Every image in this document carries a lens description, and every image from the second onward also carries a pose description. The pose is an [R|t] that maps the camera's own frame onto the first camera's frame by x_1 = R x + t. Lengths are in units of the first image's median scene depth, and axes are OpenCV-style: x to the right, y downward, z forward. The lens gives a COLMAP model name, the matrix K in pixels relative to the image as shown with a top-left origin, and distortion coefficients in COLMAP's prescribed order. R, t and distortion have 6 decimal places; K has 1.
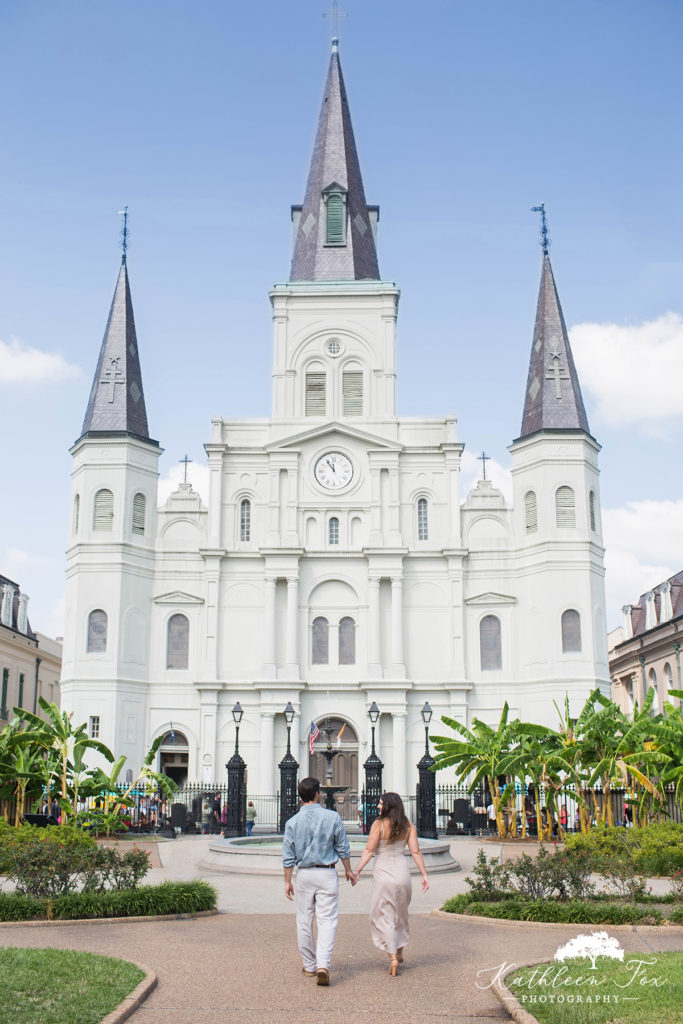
lens RADIAL K [[939.6, 0, 334.7], [0, 939.6, 583.1], [0, 0, 1]] dist [-0.038839, 0.000000]
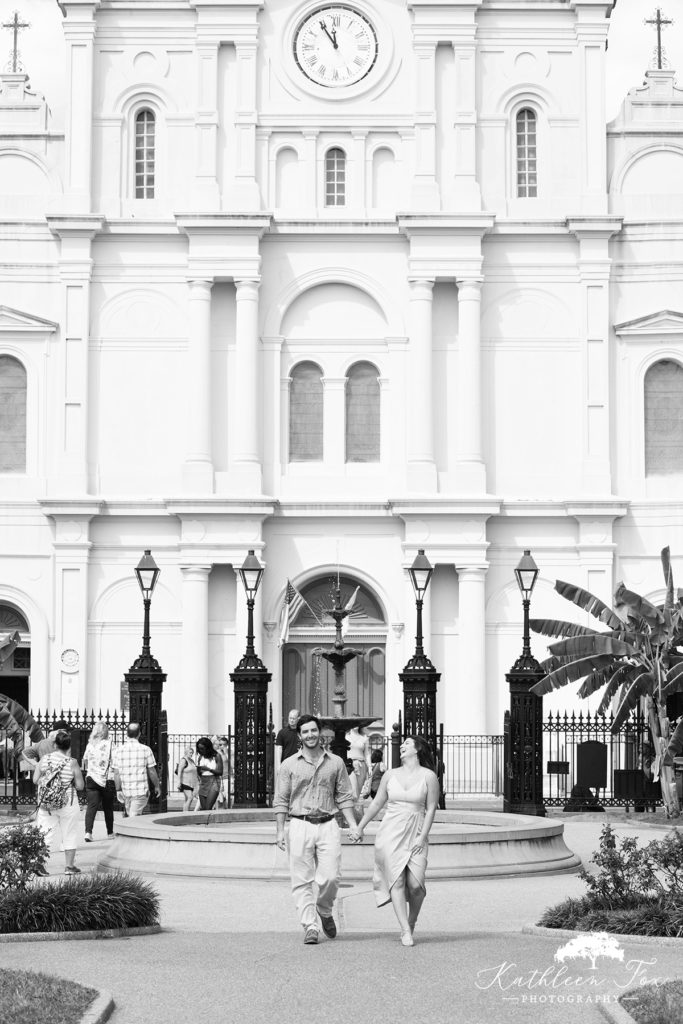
lens RADIAL K [[2502.4, 0, 346.2], [0, 2502.4, 515.3], [0, 0, 1]] dist [-0.174816, 0.000000]
pose [[0.999847, 0.001077, 0.017470, -0.017044], [-0.003429, 0.990822, 0.135131, -0.056958], [-0.017164, -0.135170, 0.990674, -0.248835]]
